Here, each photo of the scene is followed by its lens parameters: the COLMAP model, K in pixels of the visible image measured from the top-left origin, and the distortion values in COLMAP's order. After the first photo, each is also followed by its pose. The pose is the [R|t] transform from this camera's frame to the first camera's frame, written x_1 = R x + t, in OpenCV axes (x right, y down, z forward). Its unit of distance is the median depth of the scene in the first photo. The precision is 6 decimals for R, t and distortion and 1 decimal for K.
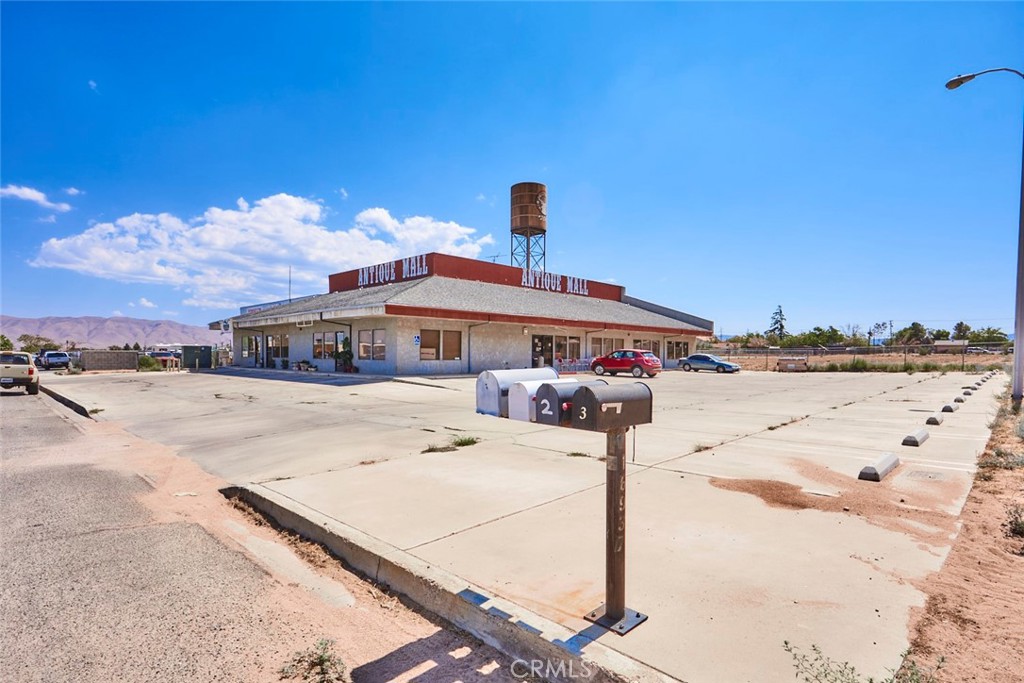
lens RADIAL K [[522.5, 0, 527.0], [0, 522.5, 355.0], [0, 0, 1]] dist [0.016657, 0.000454]
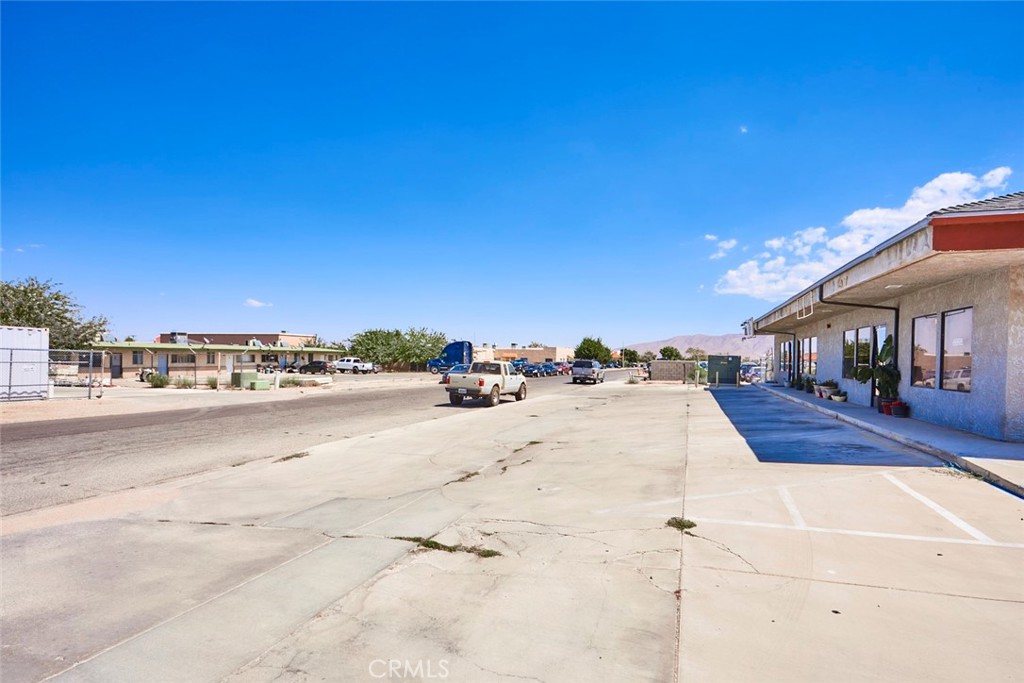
lens RADIAL K [[507.9, 0, 510.4], [0, 507.9, 364.6], [0, 0, 1]] dist [-0.001454, -0.000526]
pose [[0.409631, 0.016556, -0.912101, -0.050775], [-0.018773, 0.999777, 0.009717, -0.004455], [0.912058, 0.013142, 0.409851, 0.343772]]
